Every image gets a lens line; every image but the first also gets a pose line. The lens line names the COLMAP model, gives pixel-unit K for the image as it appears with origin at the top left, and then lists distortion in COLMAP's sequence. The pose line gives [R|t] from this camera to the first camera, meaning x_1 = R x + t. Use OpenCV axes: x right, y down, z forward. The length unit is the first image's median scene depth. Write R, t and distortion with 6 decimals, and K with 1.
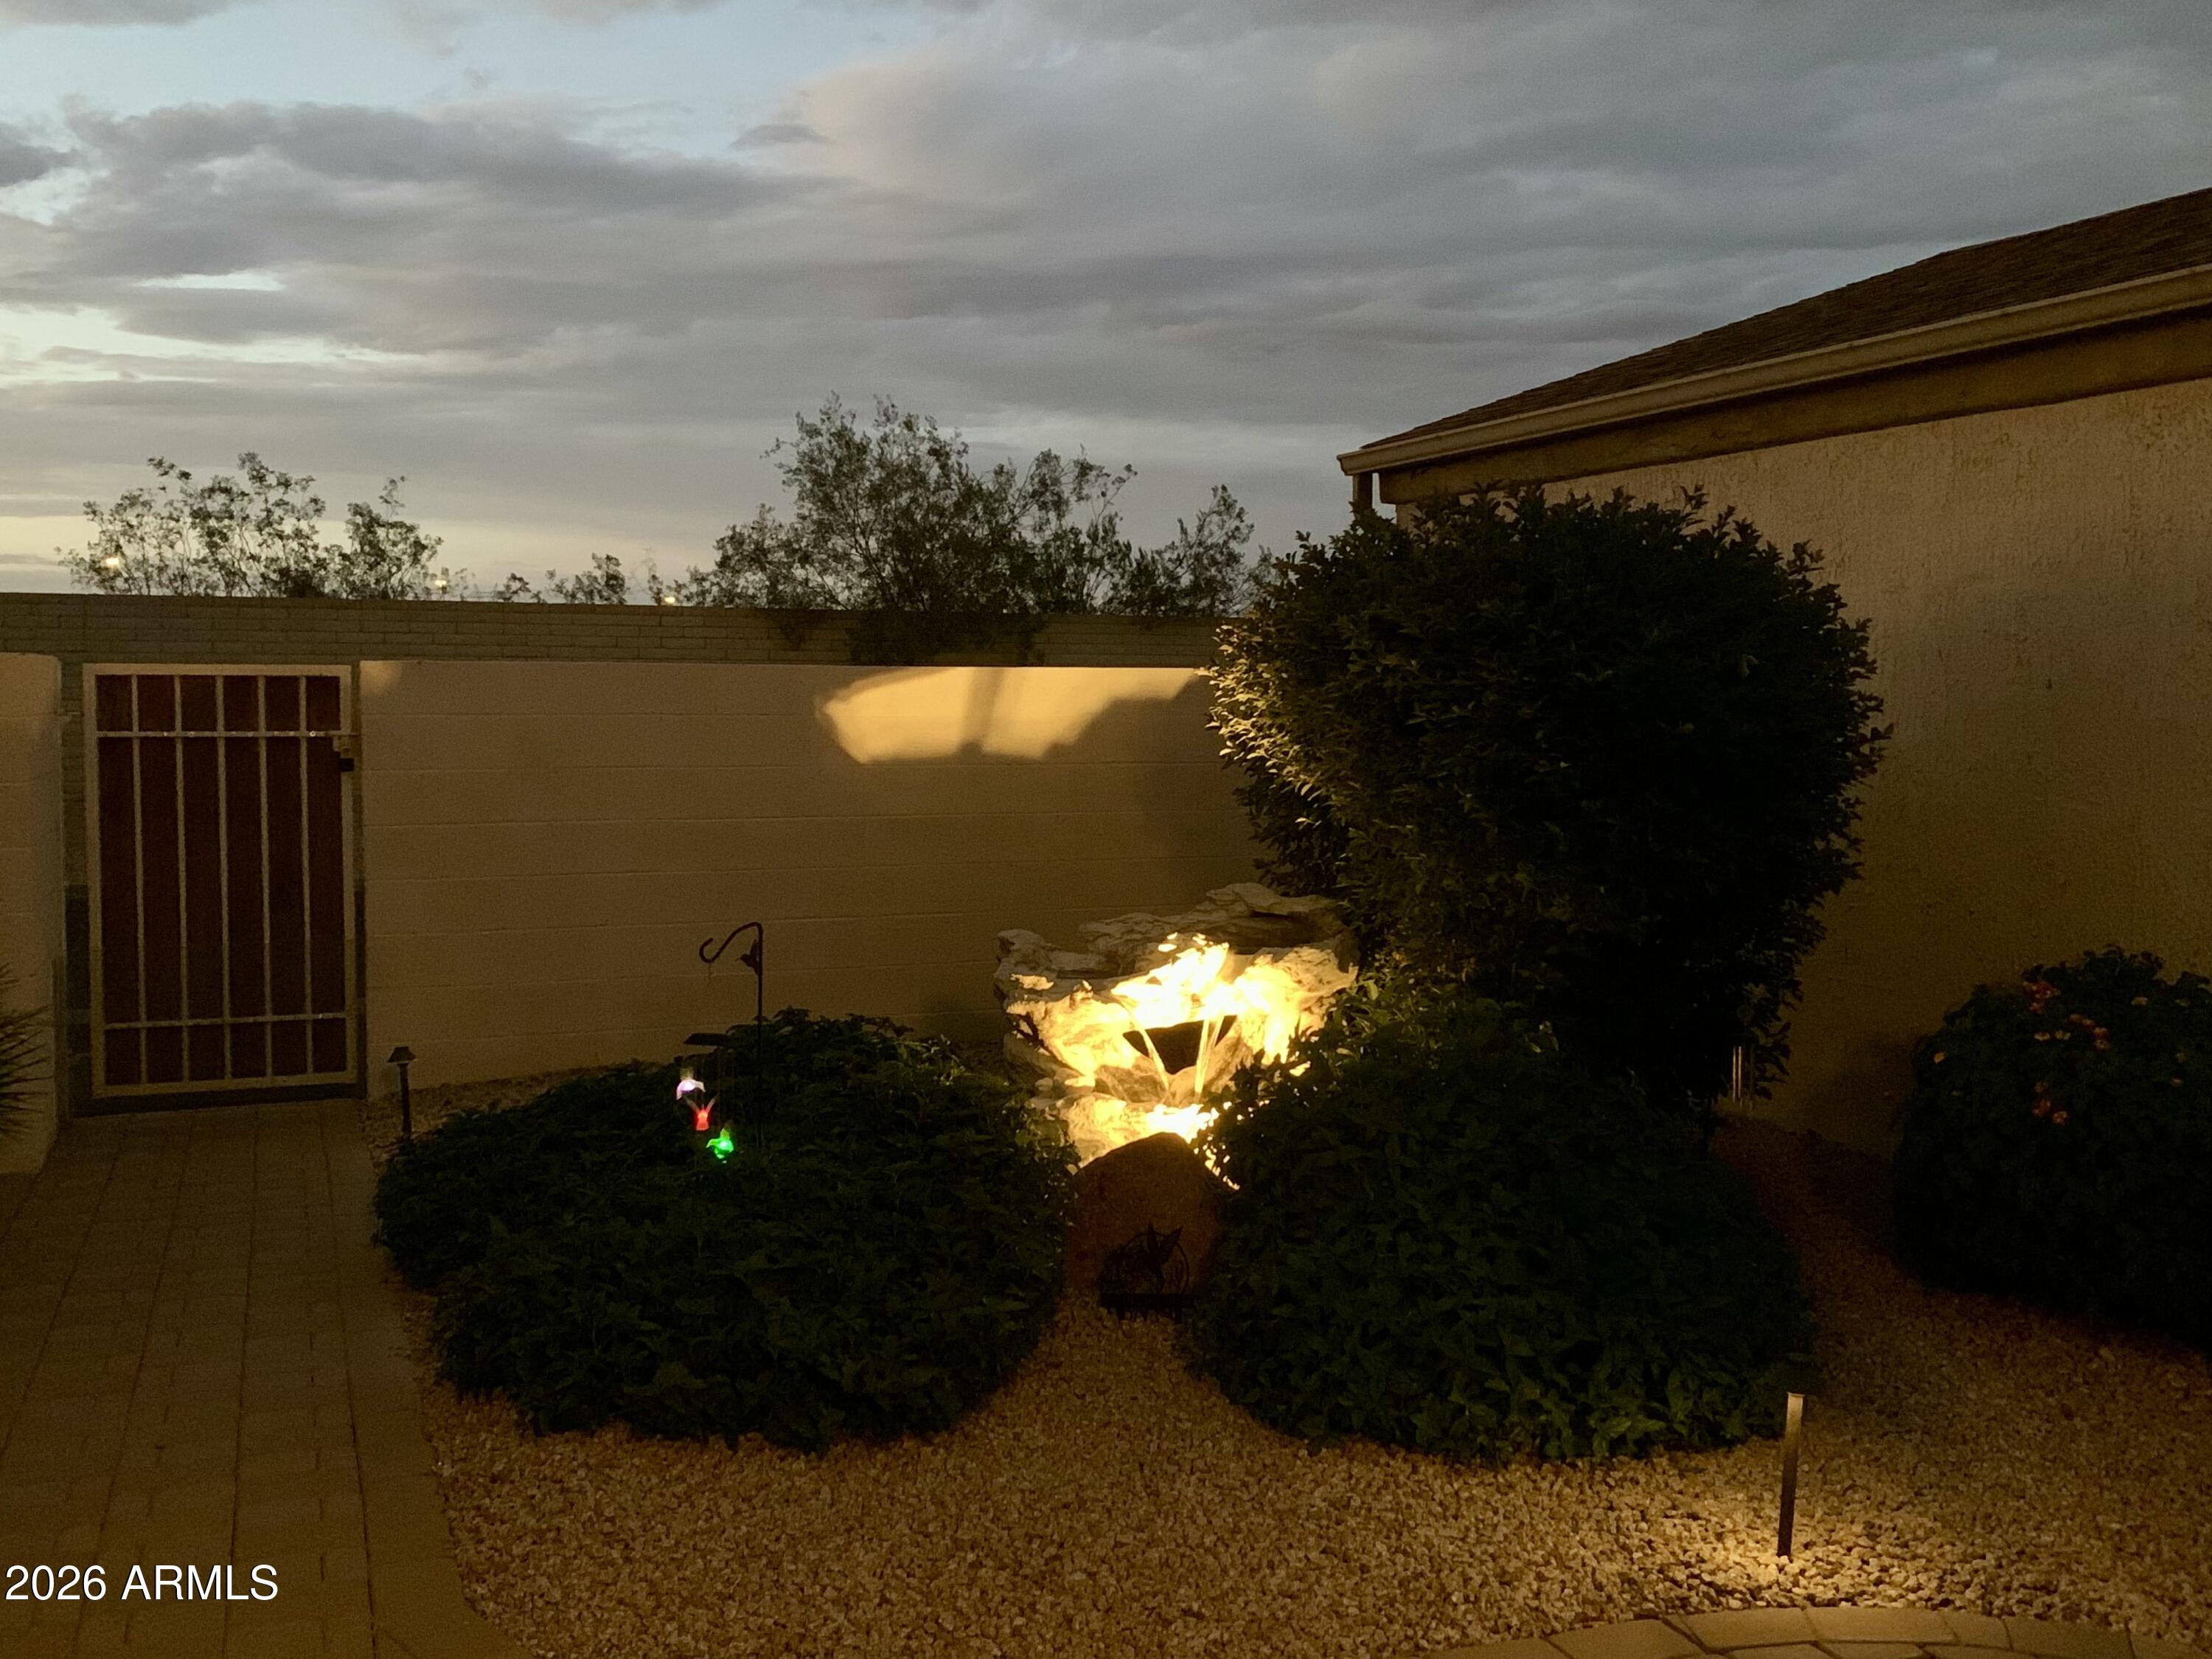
lens RADIAL K [[2123.3, 0, 1106.0], [0, 2123.3, 829.5], [0, 0, 1]] dist [-0.003763, -0.000924]
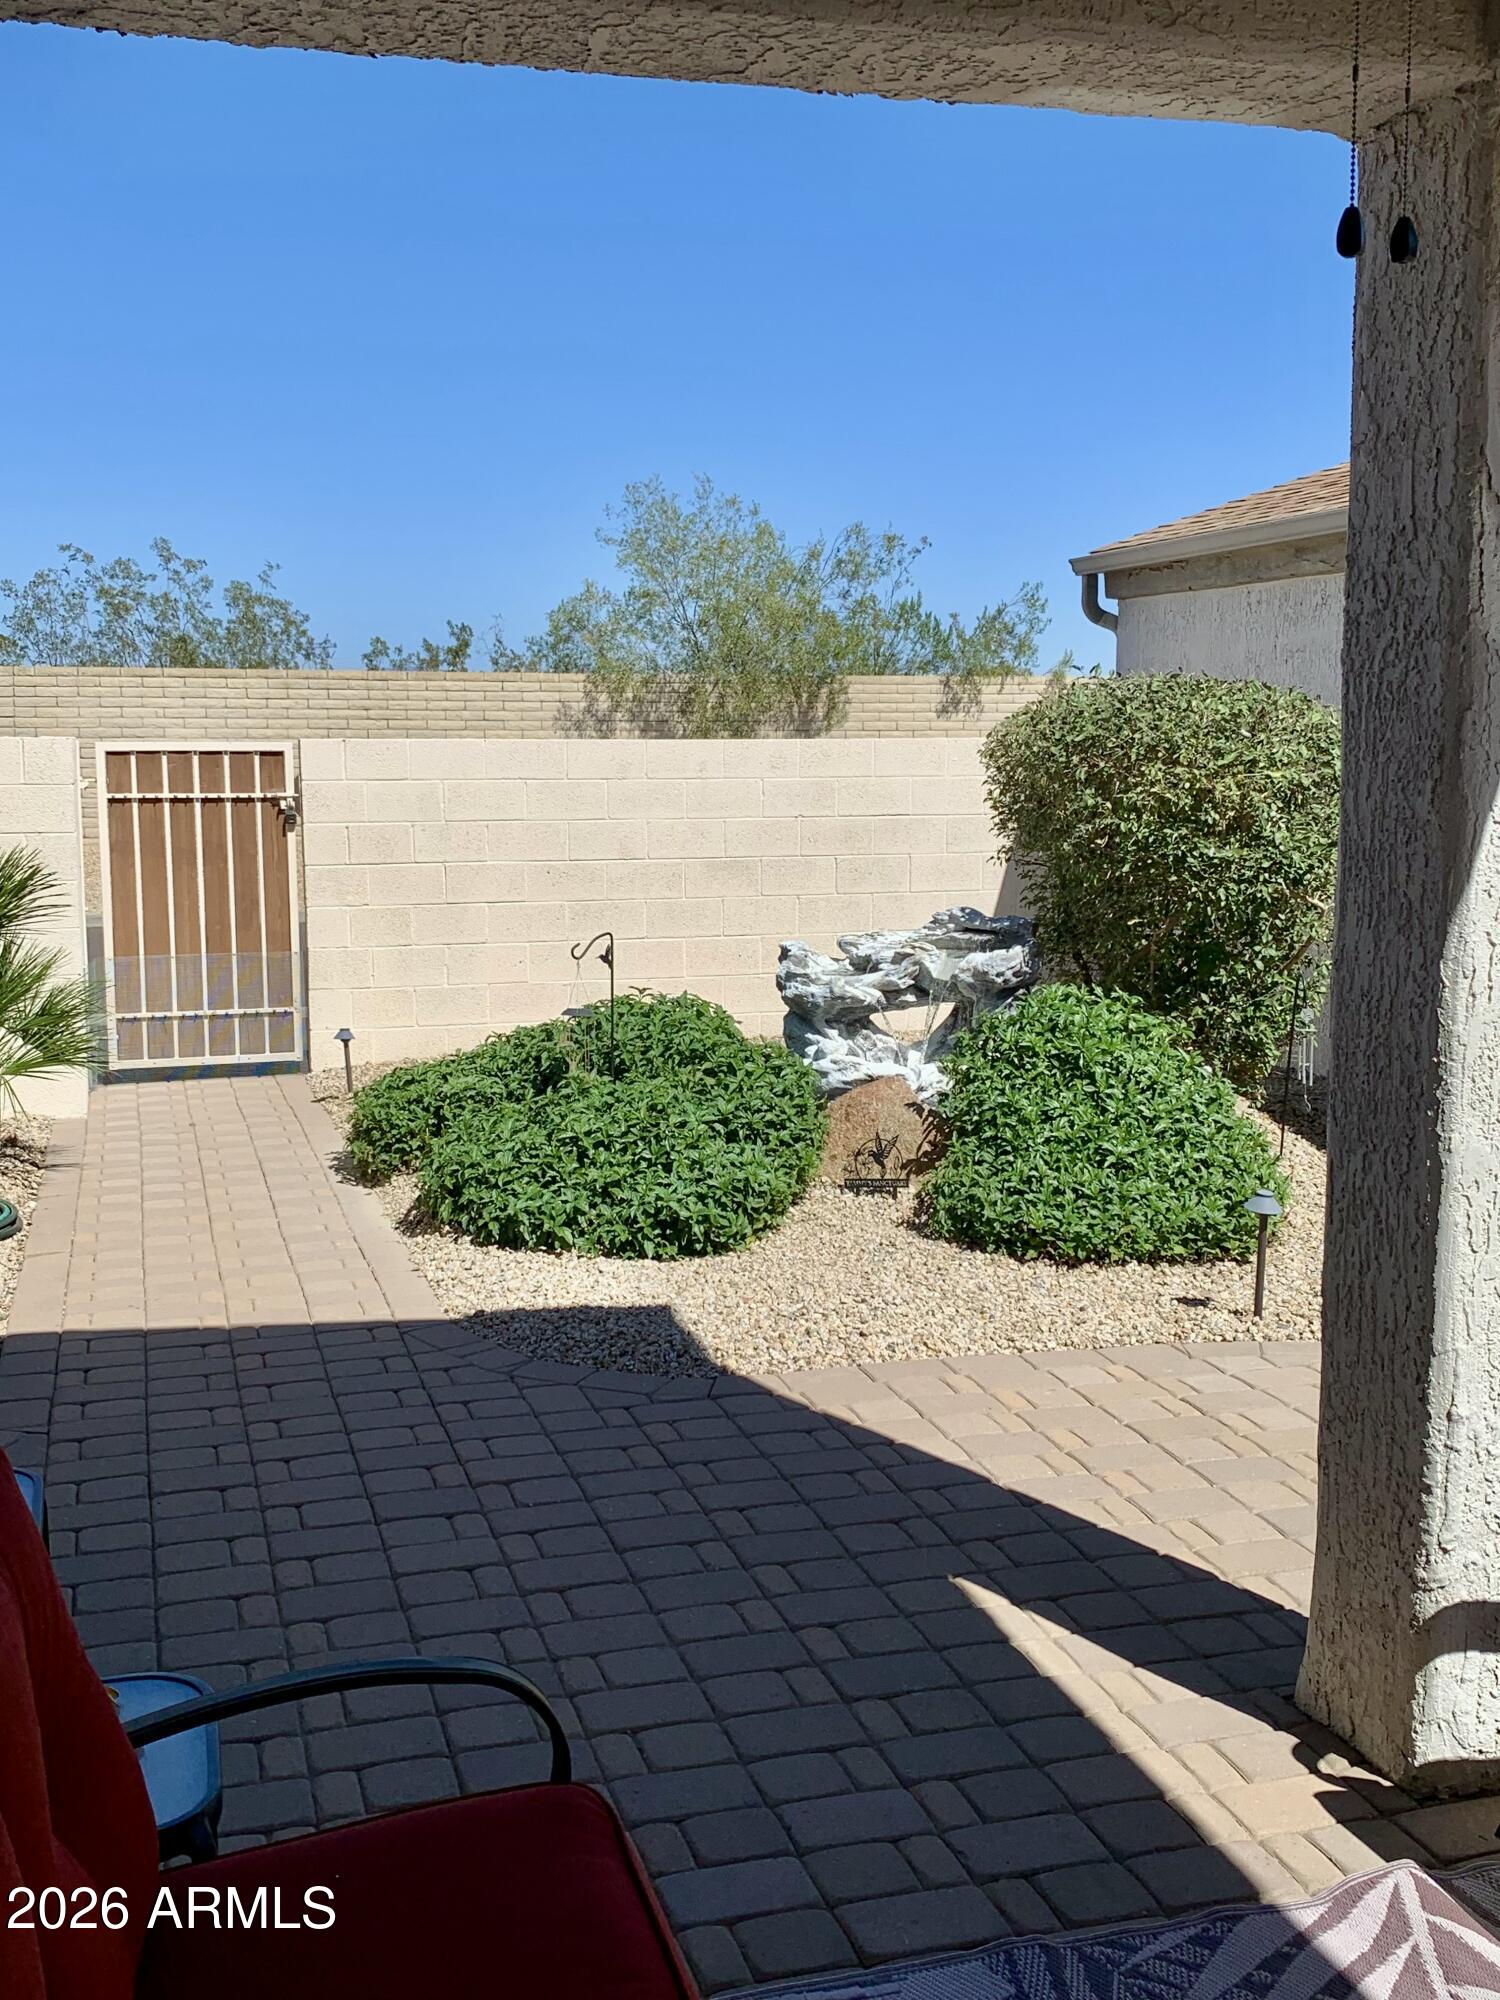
lens RADIAL K [[2121.0, 0, 750.0], [0, 2121.0, 1000.0], [0, 0, 1]] dist [0.204604, 0.000851]
pose [[0.996505, 0.002431, -0.083496, 0.035075], [0.002443, 0.998301, 0.058223, 0.004941], [0.083496, -0.058224, 0.994806, -0.299416]]
